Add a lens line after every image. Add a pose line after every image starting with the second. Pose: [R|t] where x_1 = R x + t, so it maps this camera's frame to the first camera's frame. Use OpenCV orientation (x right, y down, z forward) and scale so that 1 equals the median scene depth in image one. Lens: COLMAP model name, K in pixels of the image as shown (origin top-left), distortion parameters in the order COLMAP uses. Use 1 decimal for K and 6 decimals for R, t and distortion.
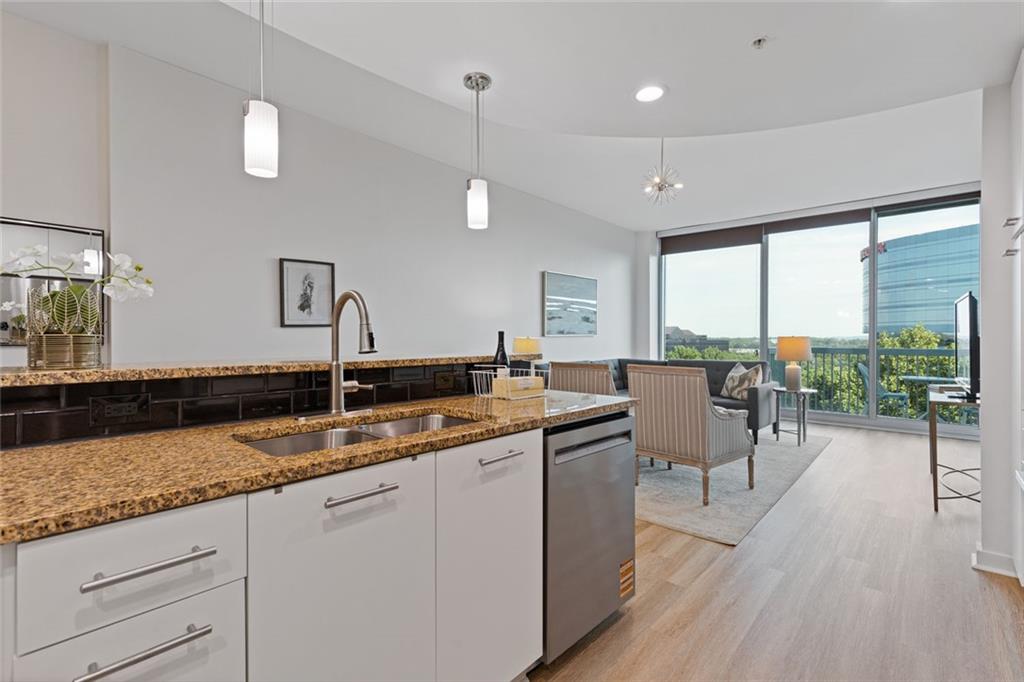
lens RADIAL K [[461.8, 0, 513.8], [0, 461.8, 341.5], [0, 0, 1]] dist [0.004213, -0.000252]
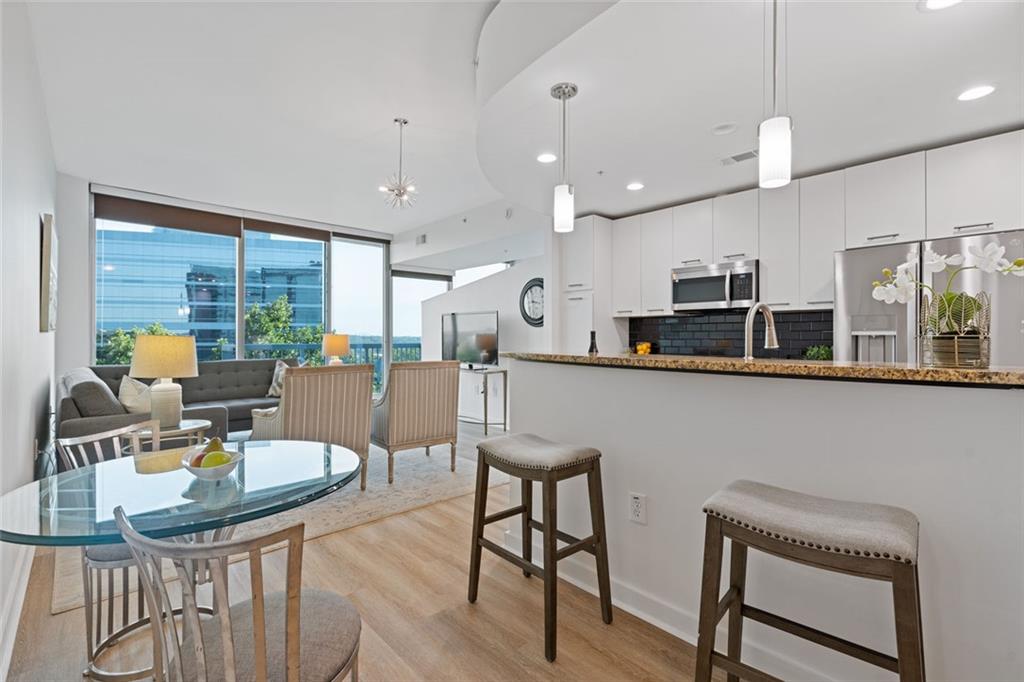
lens RADIAL K [[466.6, 0, 513.7], [0, 466.6, 334.3], [0, 0, 1]] dist [0.002578, -0.000139]
pose [[0.087423, 0.003272, 0.996166, -0.467444], [0.005350, 0.999979, -0.003754, -0.004072], [-0.996157, 0.005658, 0.087403, 0.417079]]
